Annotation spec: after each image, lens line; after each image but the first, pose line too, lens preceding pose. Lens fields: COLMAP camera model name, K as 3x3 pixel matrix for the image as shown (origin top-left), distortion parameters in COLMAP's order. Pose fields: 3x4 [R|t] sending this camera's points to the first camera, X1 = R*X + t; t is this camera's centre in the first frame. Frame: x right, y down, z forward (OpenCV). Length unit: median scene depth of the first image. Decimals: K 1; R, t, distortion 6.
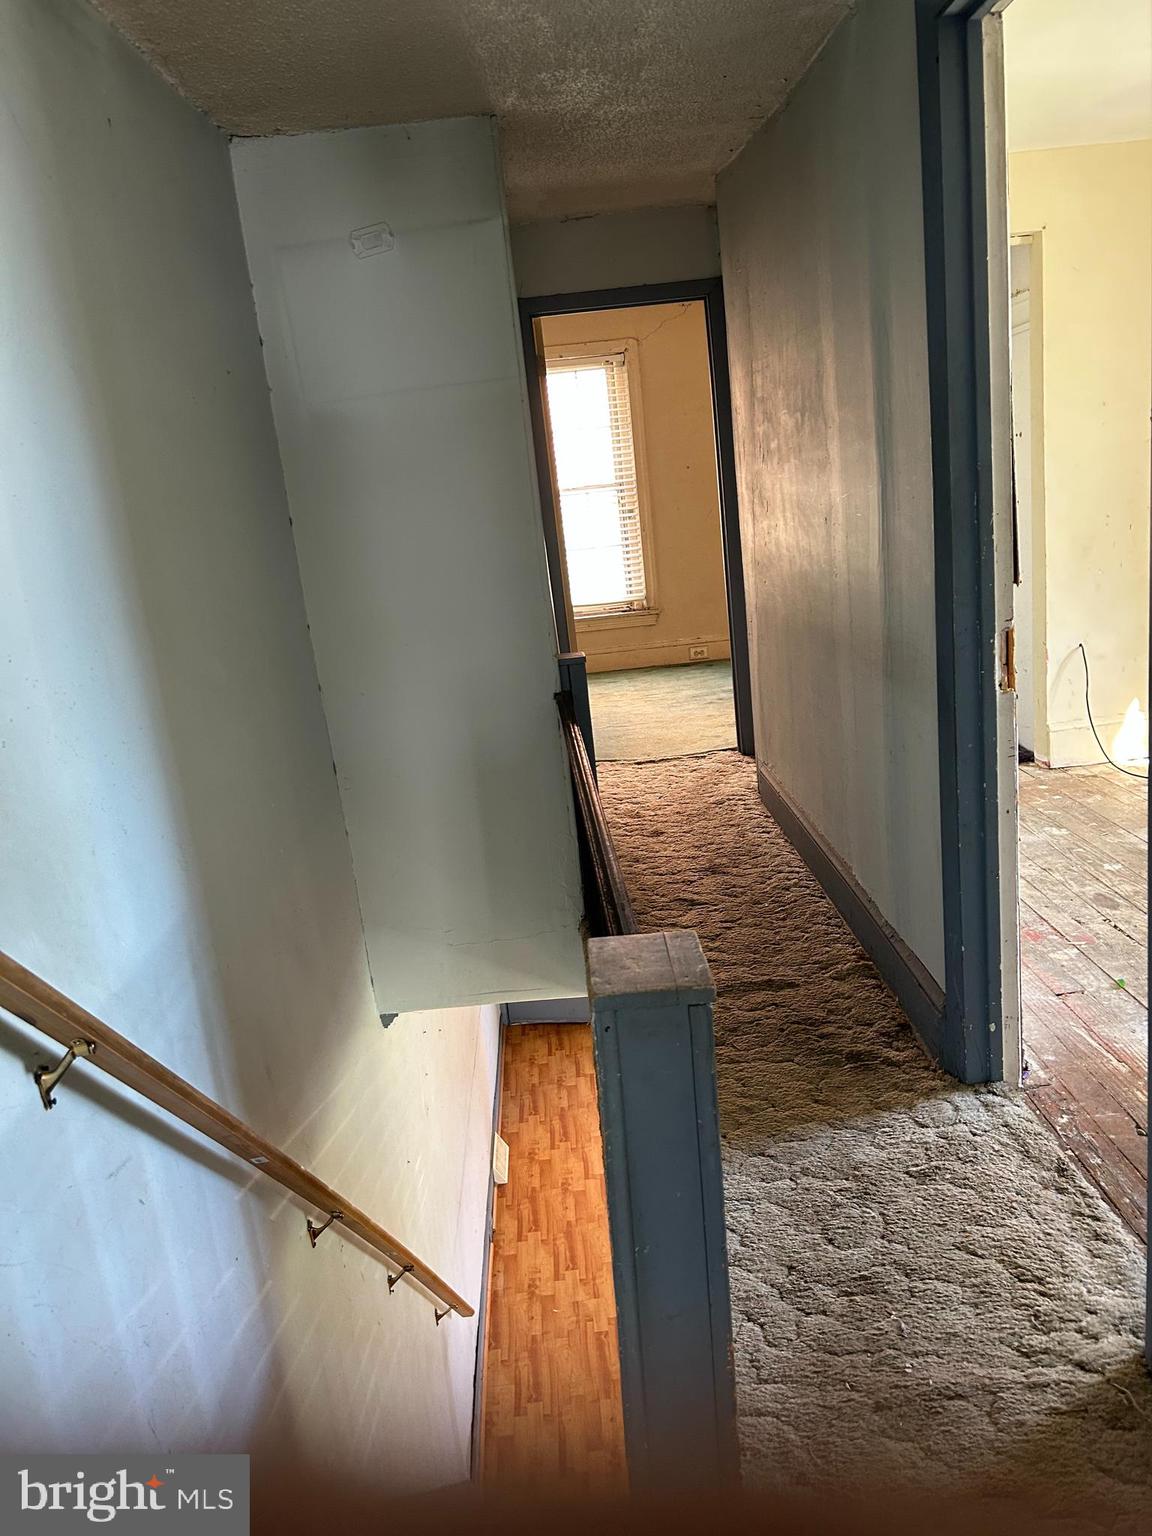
lens RADIAL K [[1156.9, 0, 580.4], [0, 1156.9, 769.3], [0, 0, 1]] dist [0.052130, -0.054784]
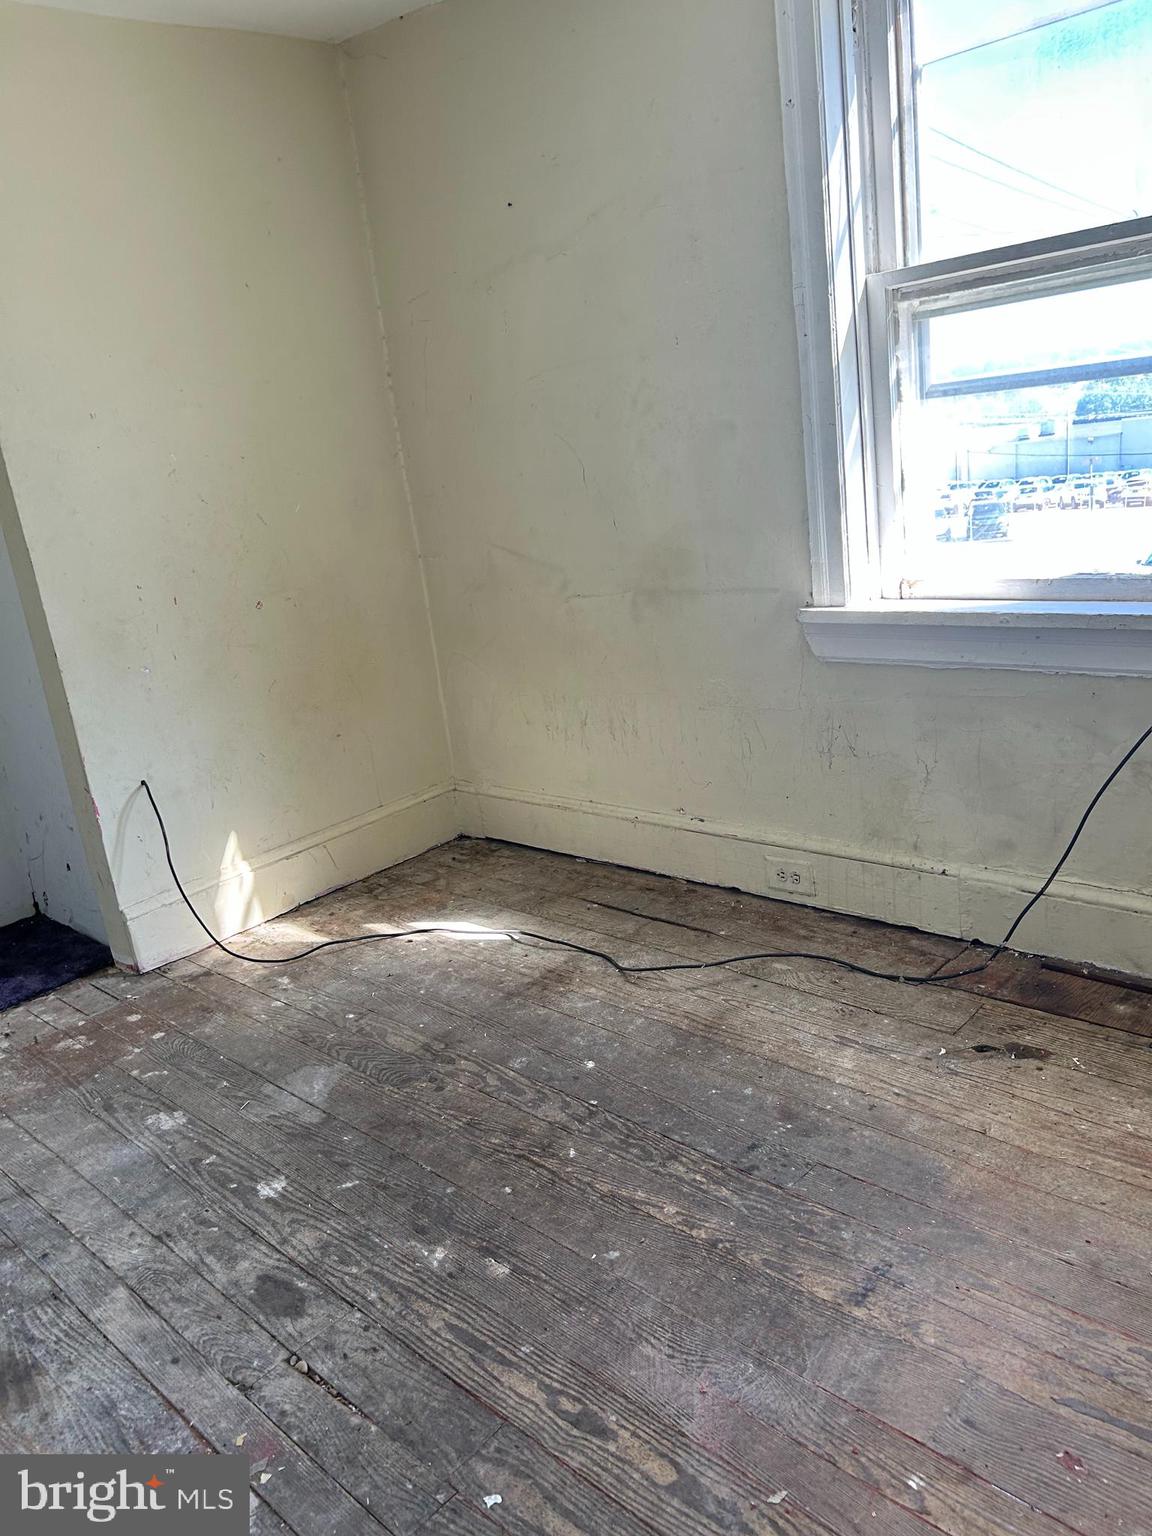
lens RADIAL K [[1156.9, 0, 575.1], [0, 1156.9, 767.2], [0, 0, 1]] dist [0.052130, -0.054784]
pose [[0.726714, -0.172228, 0.664999, 0.199960], [0.214286, 0.976591, 0.018754, -0.086476], [-0.652662, 0.128872, 0.746609, 0.410412]]
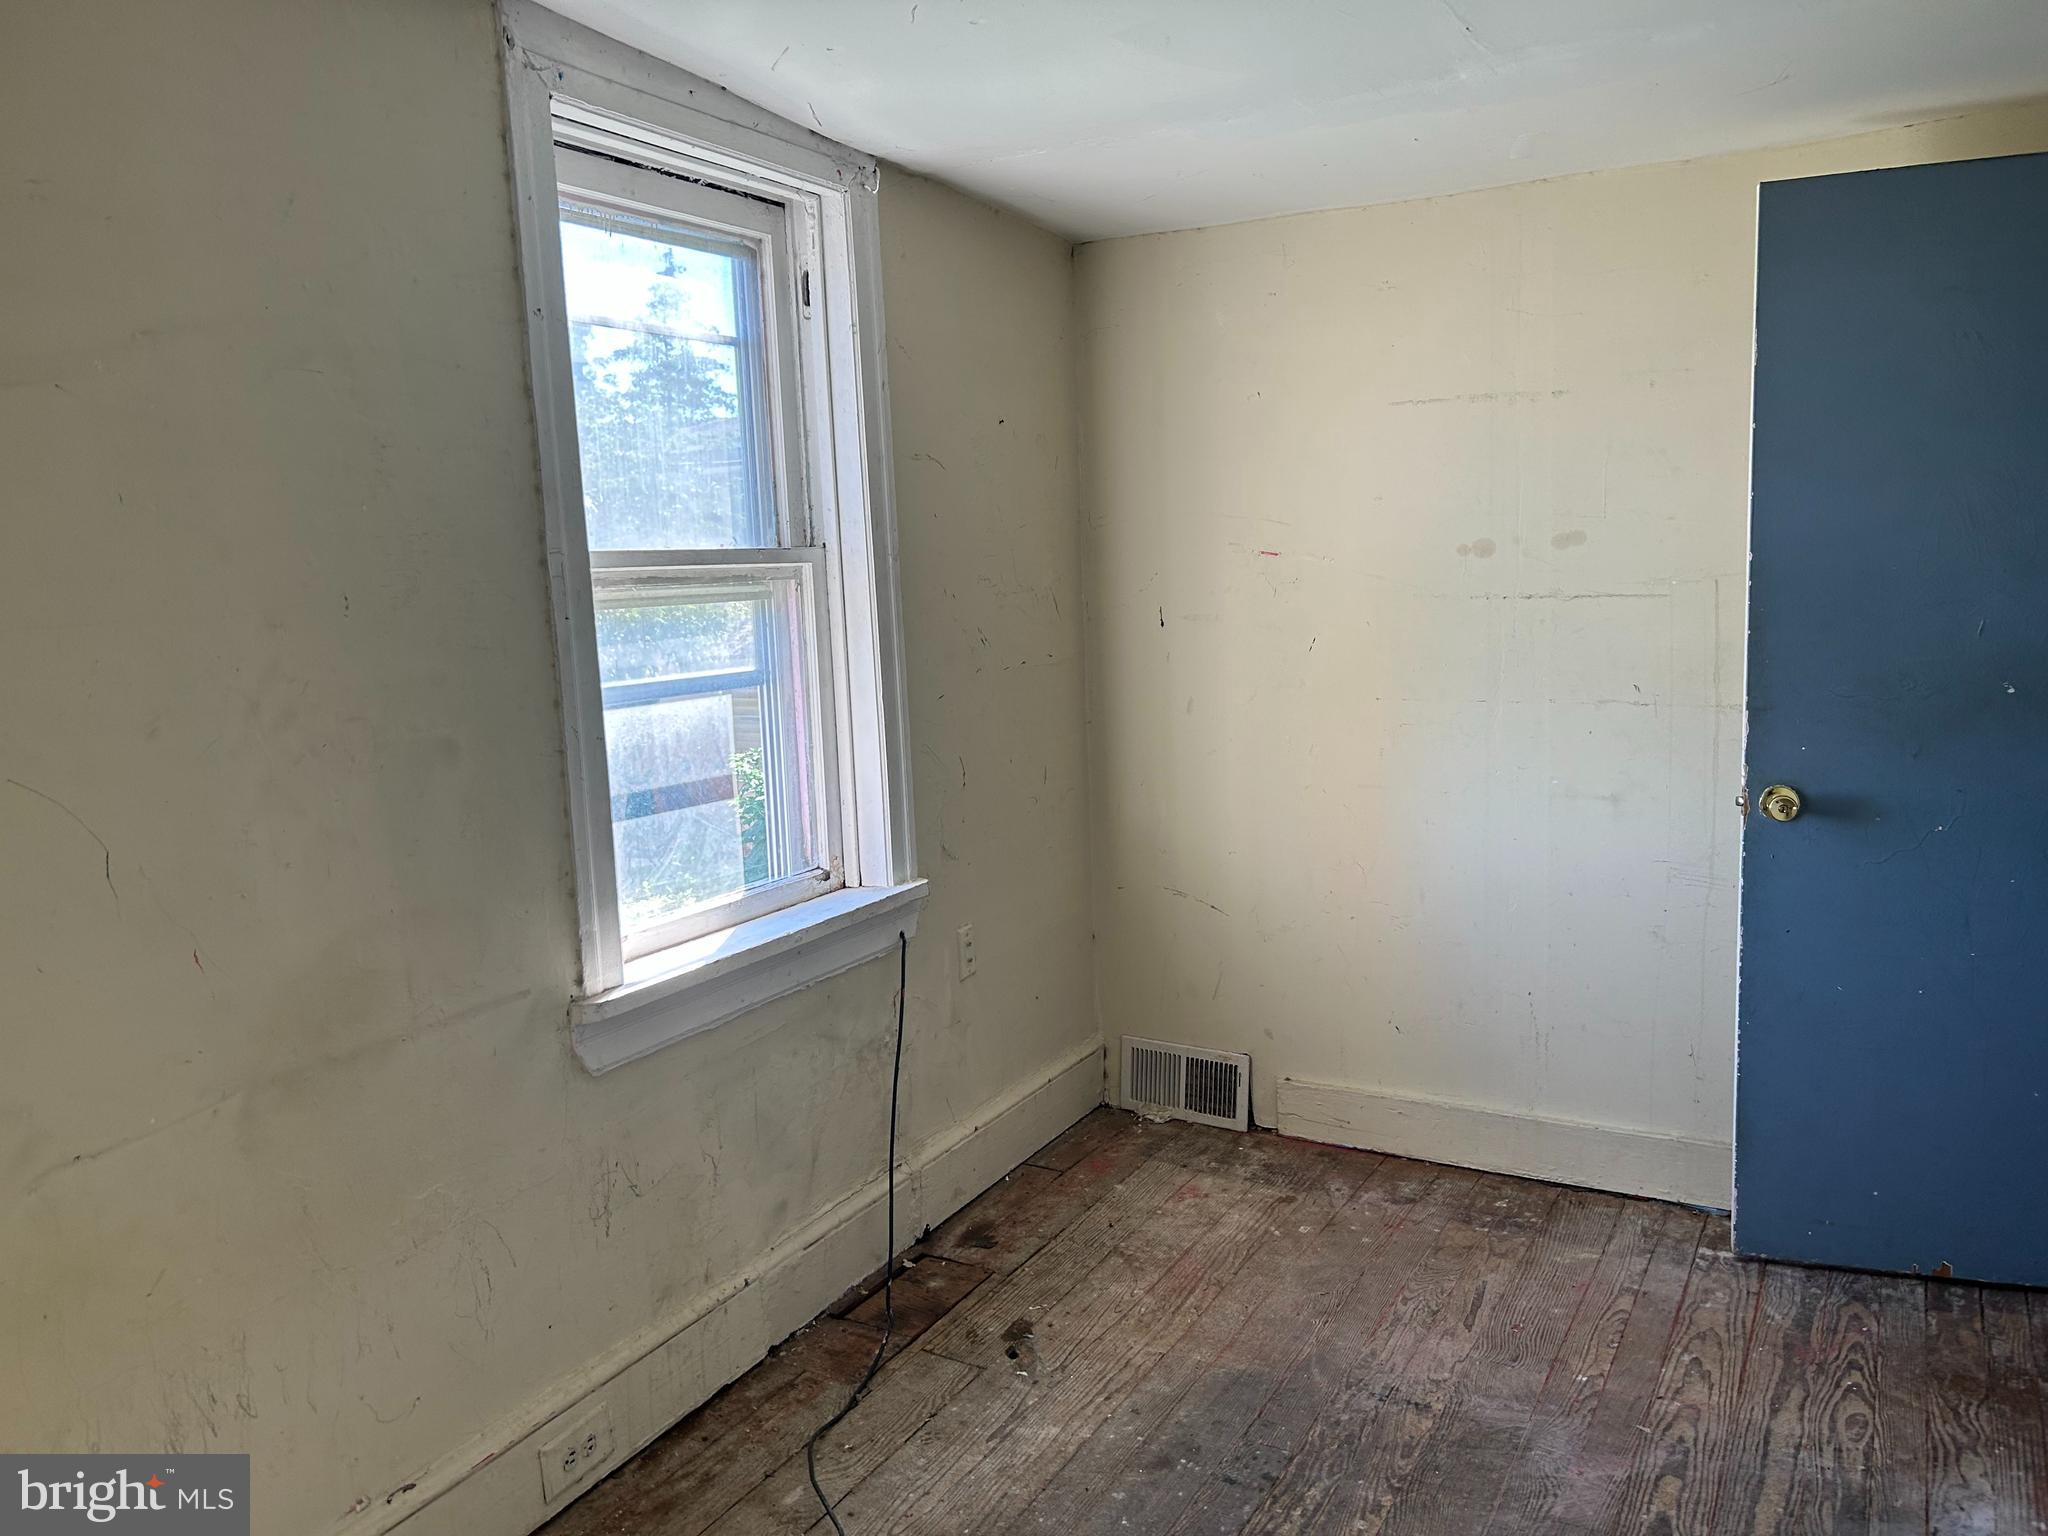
lens RADIAL K [[1542.5, 0, 1023.7], [0, 1542.5, 767.5], [0, 0, 1]] dist [0.052130, -0.054784]
pose [[-0.839744, 0.074114, 0.537900, 0.289188], [0.261199, 0.923628, 0.280510, -0.342218], [-0.476030, 0.376056, -0.794970, 1.173352]]
